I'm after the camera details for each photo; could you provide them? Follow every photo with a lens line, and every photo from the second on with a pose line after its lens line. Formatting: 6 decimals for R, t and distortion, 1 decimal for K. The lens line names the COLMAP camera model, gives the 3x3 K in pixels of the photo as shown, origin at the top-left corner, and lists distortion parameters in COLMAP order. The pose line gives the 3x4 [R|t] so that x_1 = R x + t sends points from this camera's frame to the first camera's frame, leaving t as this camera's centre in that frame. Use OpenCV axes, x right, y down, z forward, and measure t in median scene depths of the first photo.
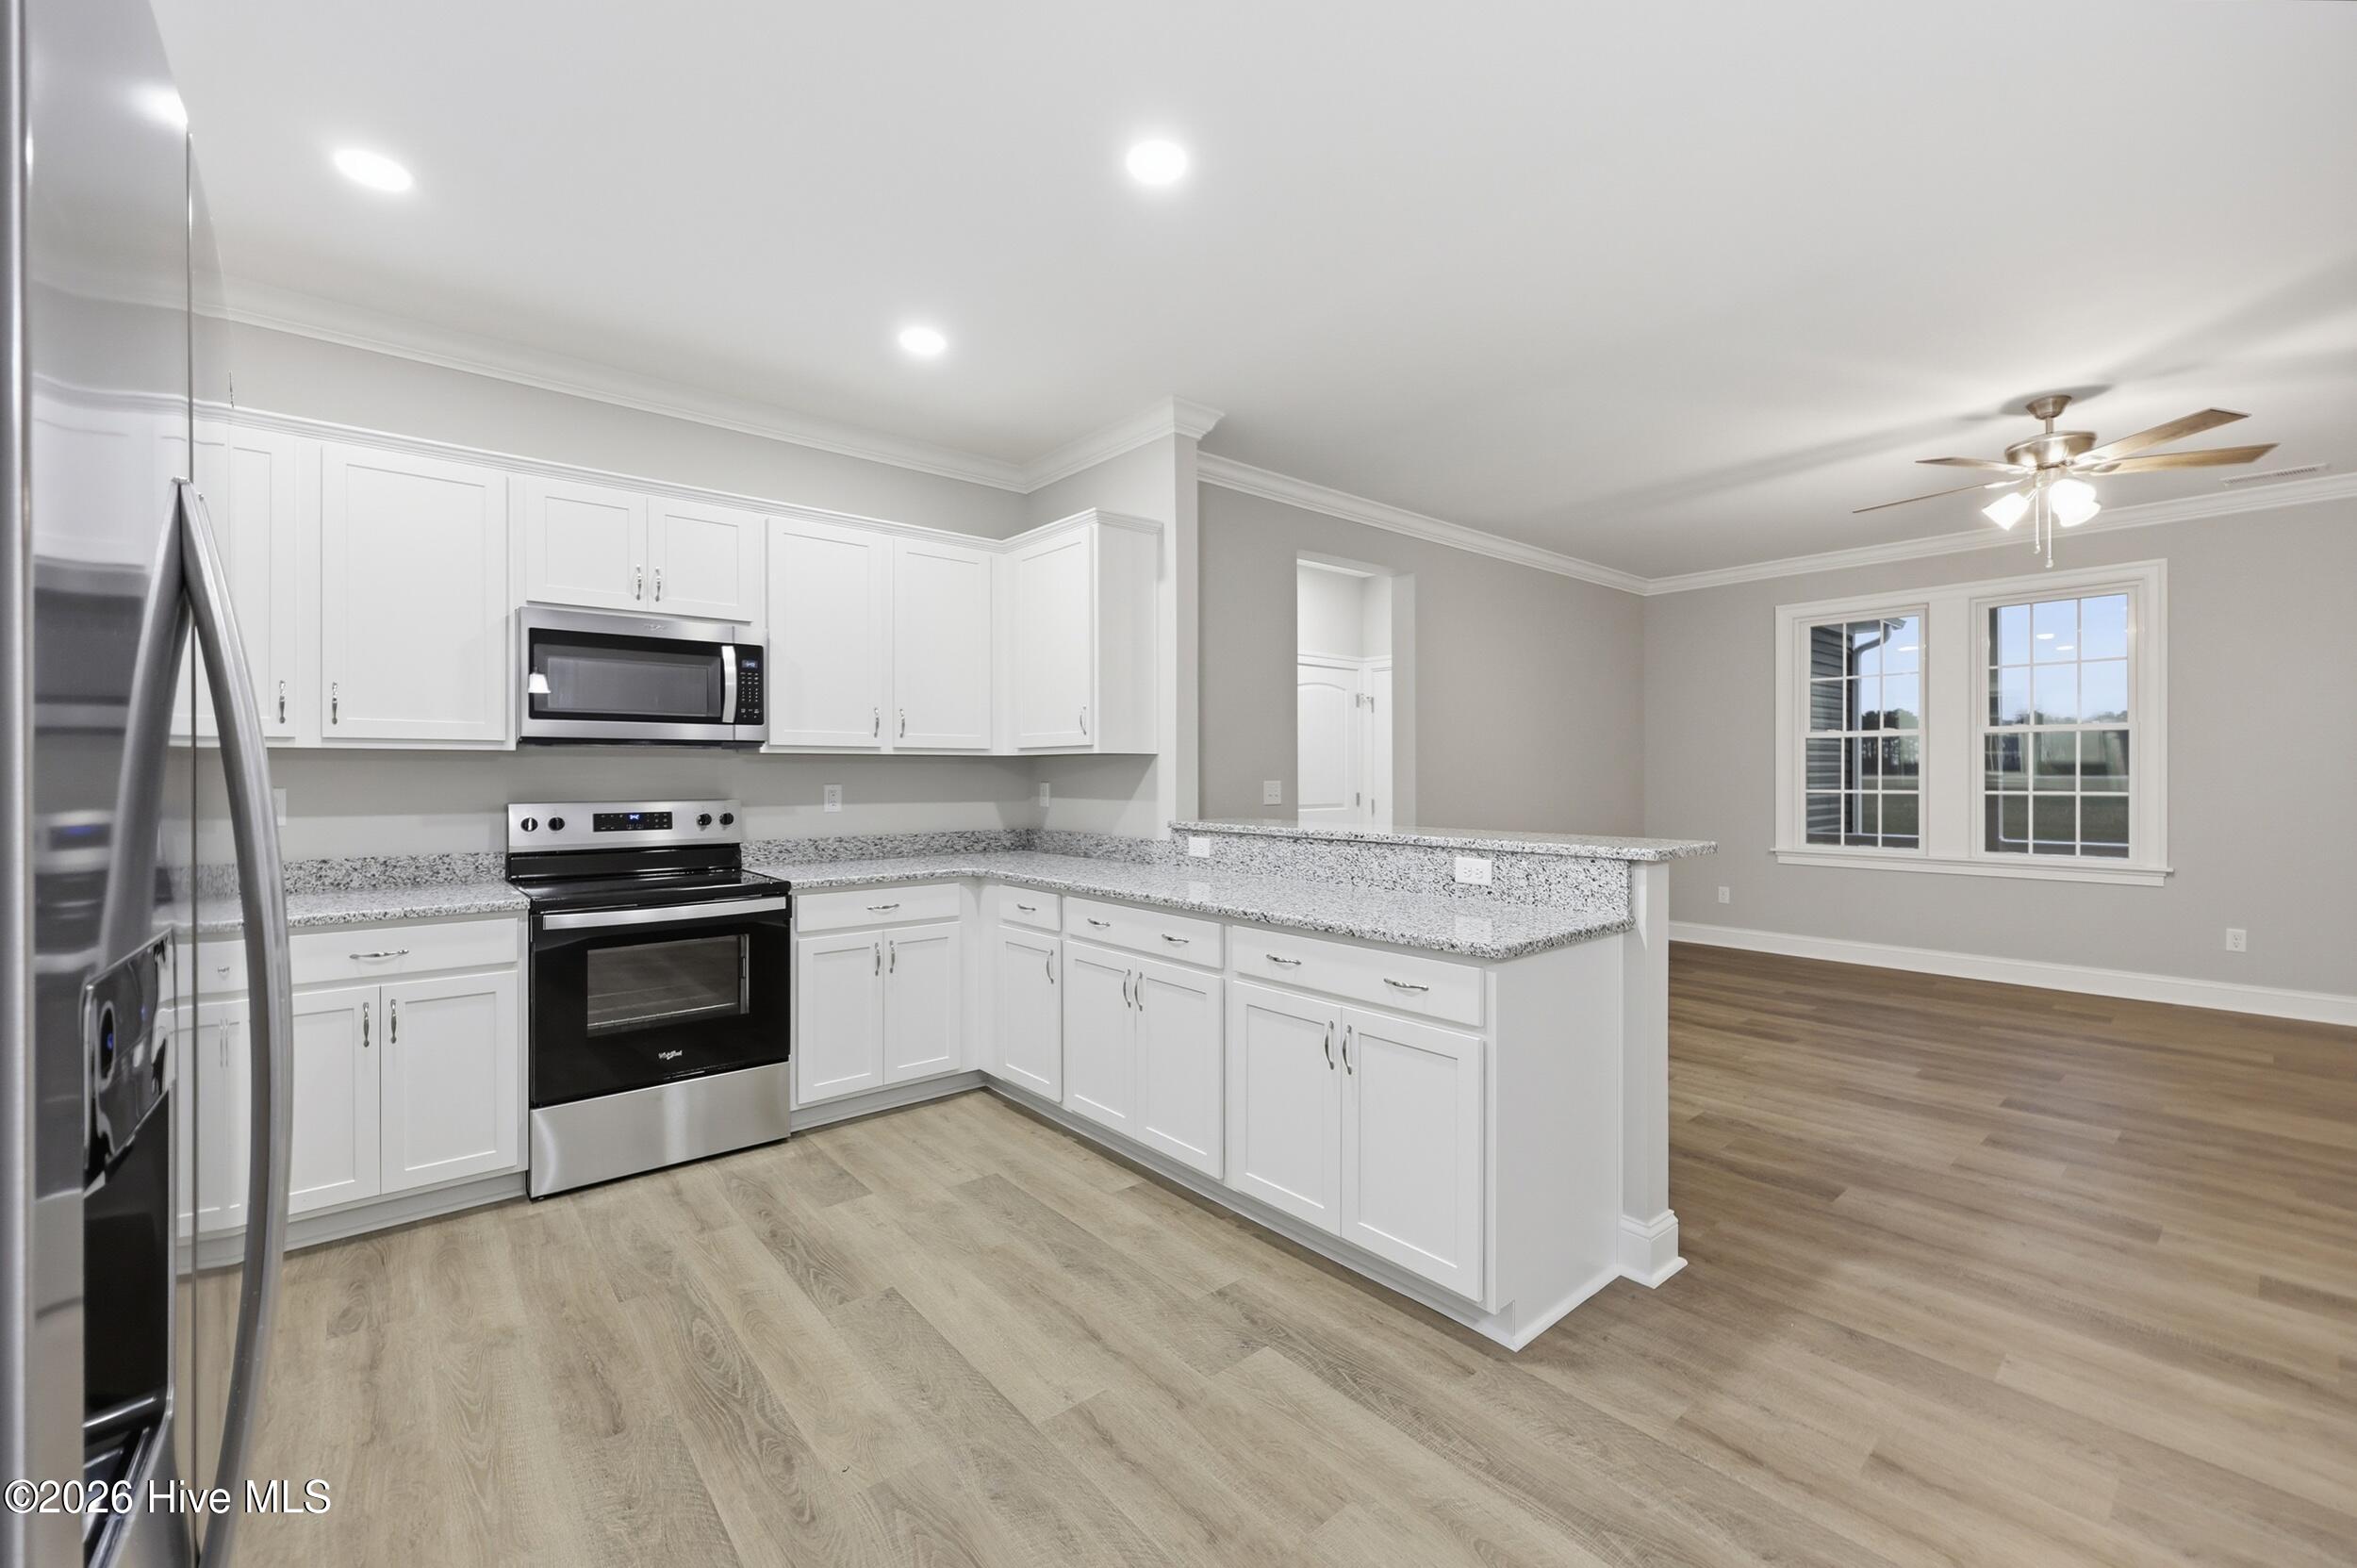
lens RADIAL K [[955.6, 0, 1173.9], [0, 955.6, 776.2], [0, 0, 1]] dist [-0.002422, 0.000257]
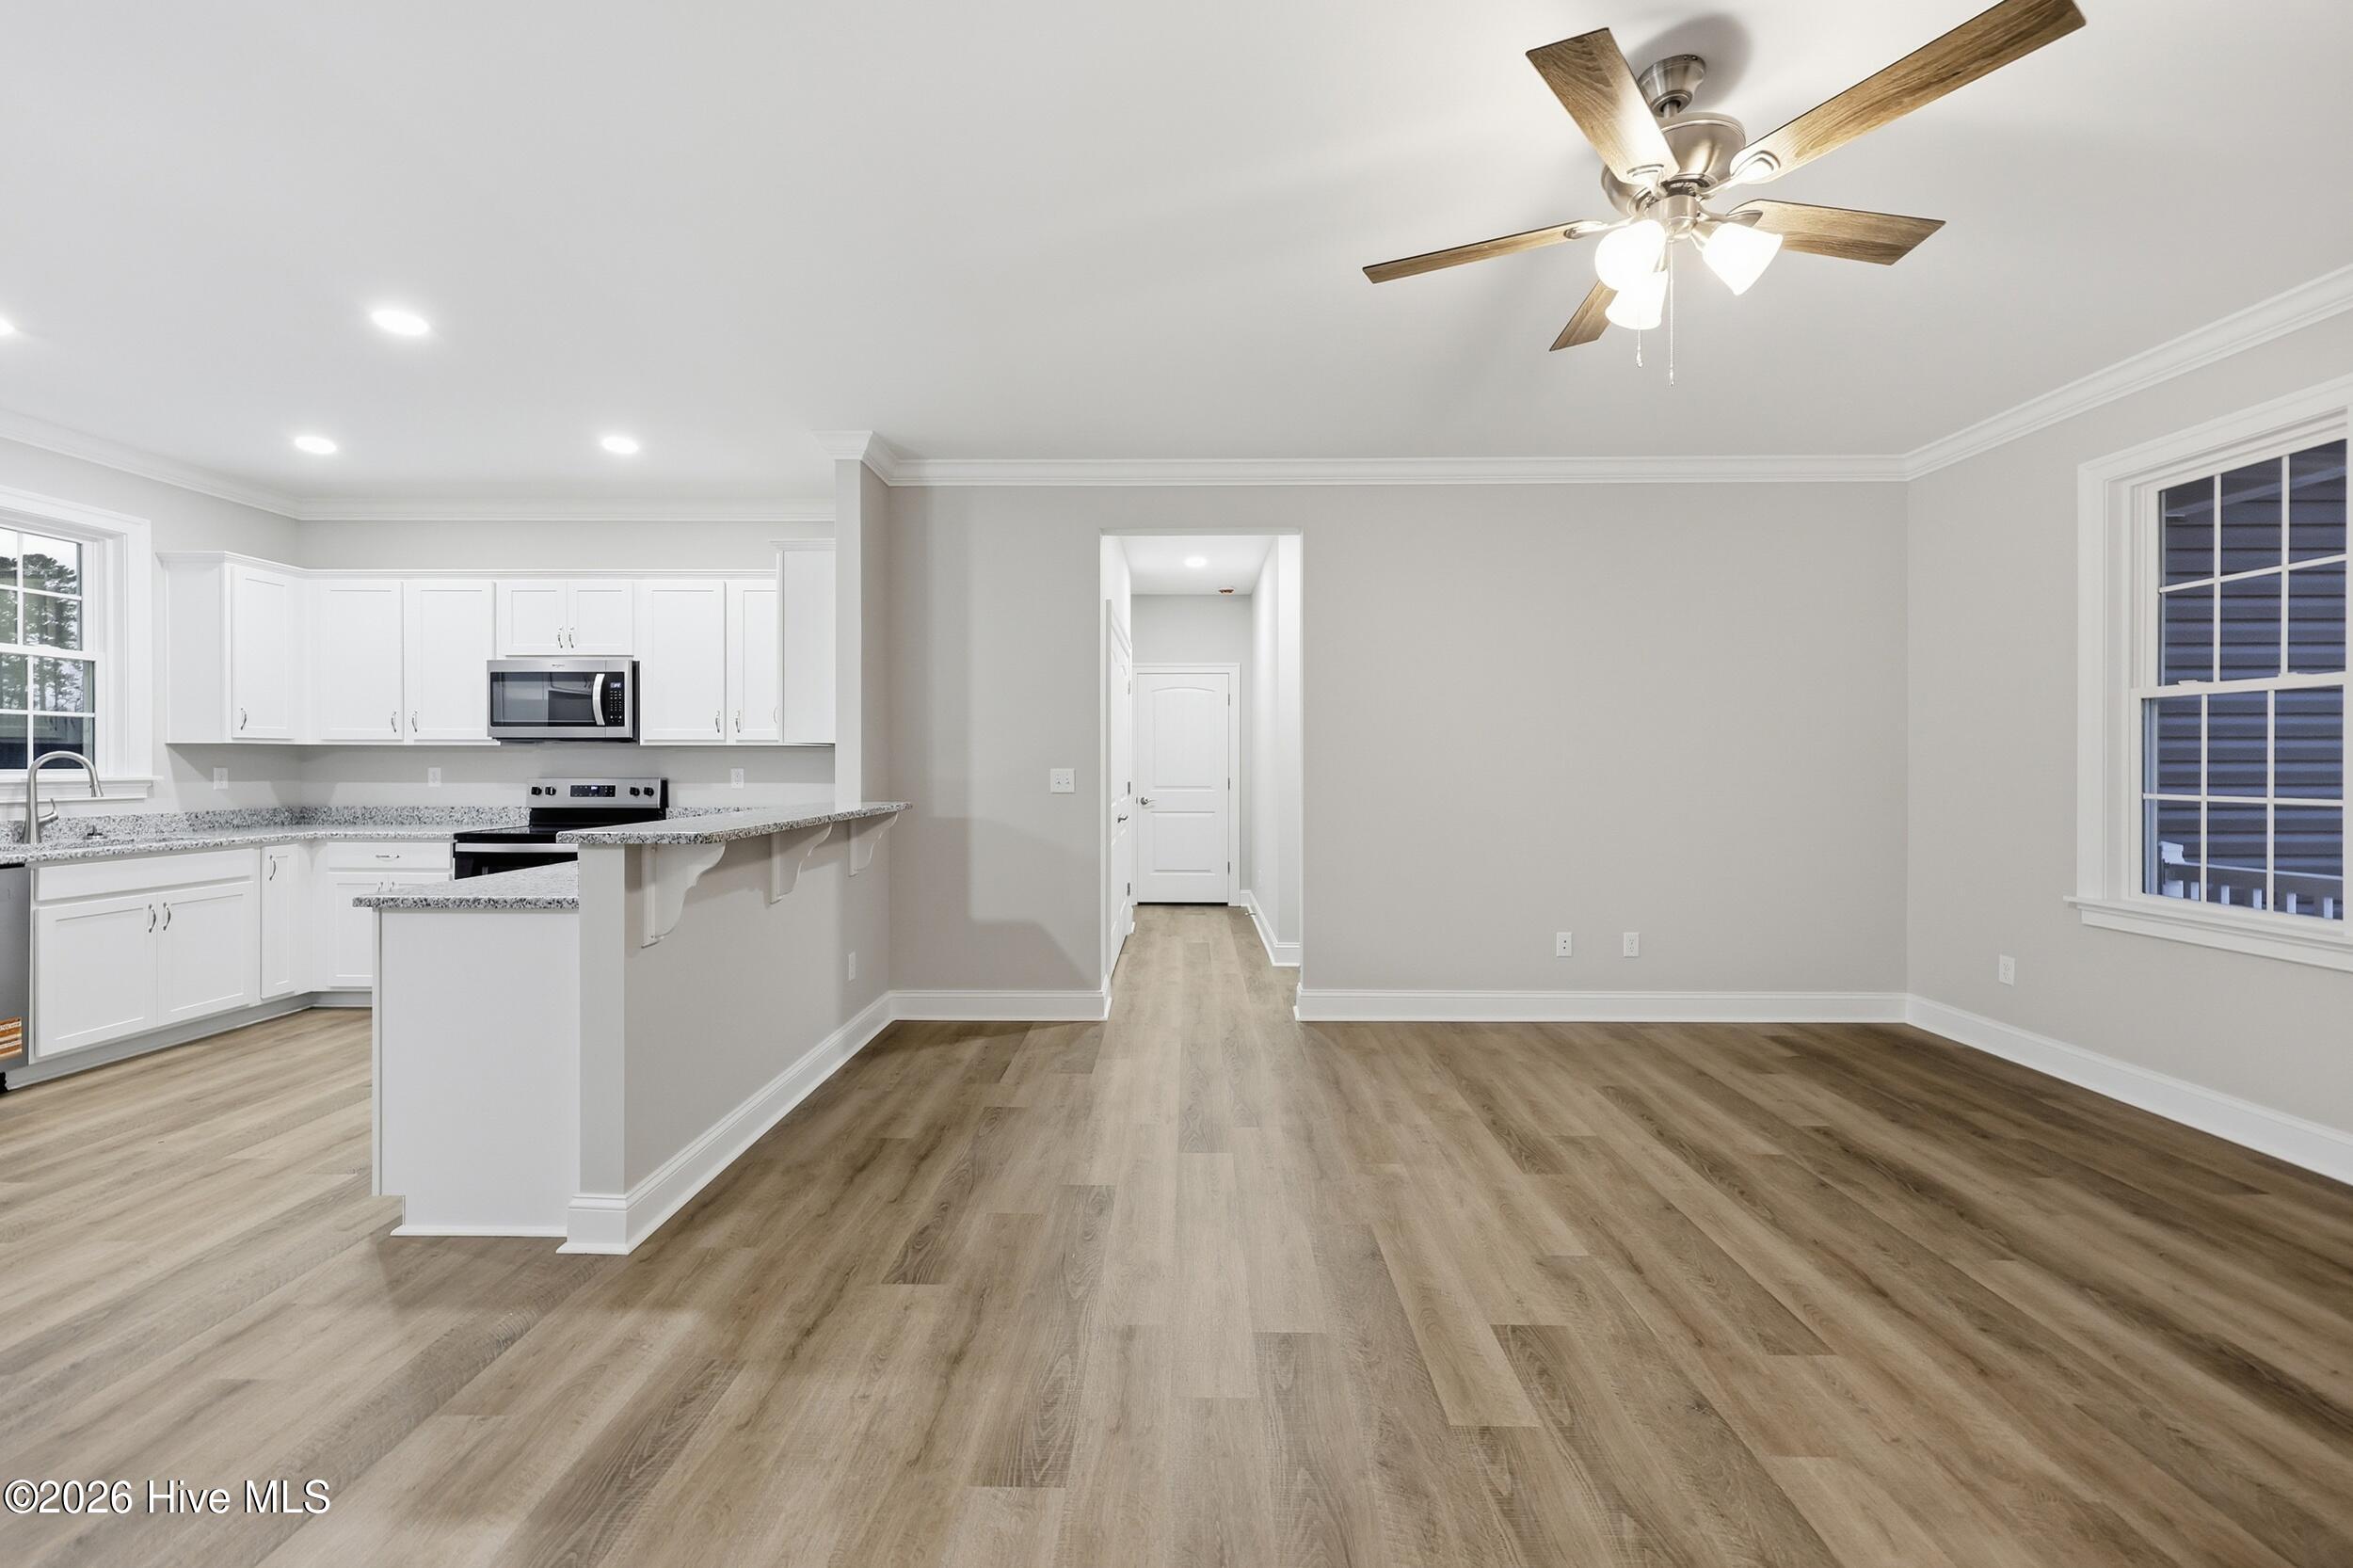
lens RADIAL K [[960.0, 0, 1174.9], [0, 960.0, 766.9], [0, 0, 1]] dist [-0.002515, 0.000430]
pose [[0.758624, 0.006181, -0.651499, 1.251186], [-0.005012, 0.999981, 0.003651, -0.001219], [0.651509, 0.000496, 0.758641, 0.476826]]
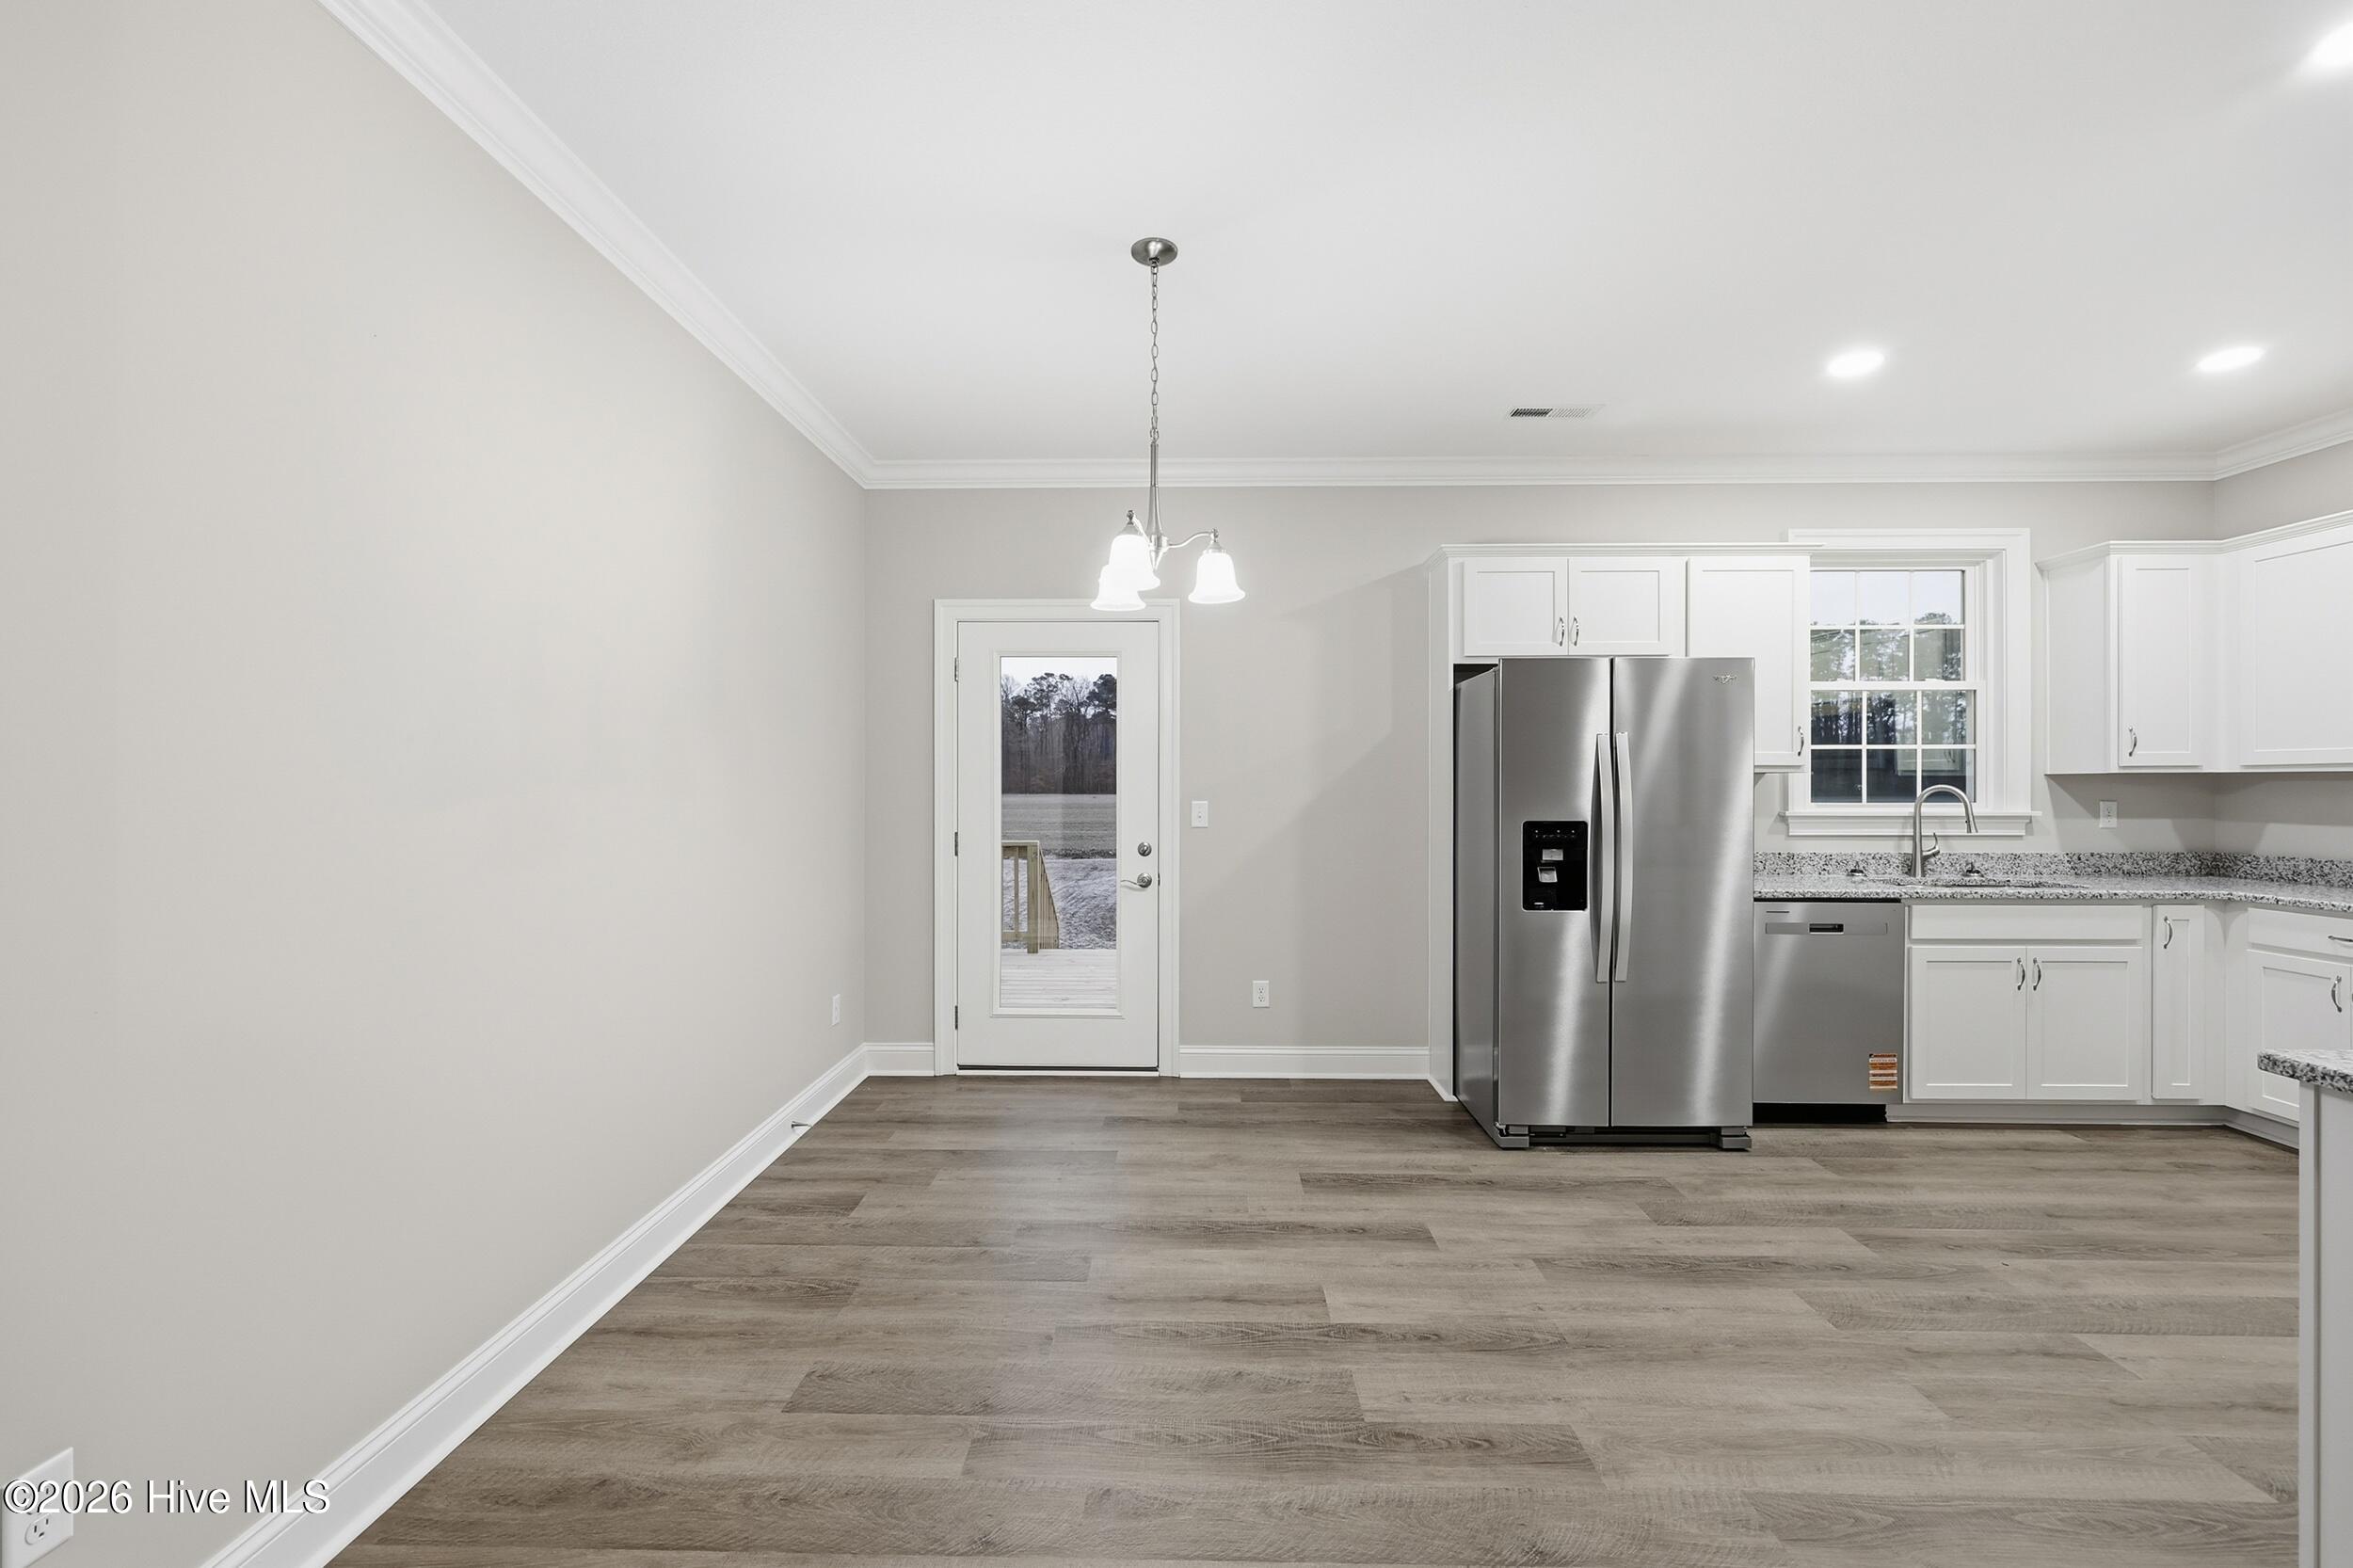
lens RADIAL K [[956.6, 0, 1177.4], [0, 956.6, 785.3], [0, 0, 1]] dist [0.000249, 0.000023]
pose [[-0.657384, 0.000663, -0.753555, 0.883659], [-0.000710, 0.999999, 0.001499, -0.010658], [0.753555, 0.001520, -0.657383, 0.548890]]
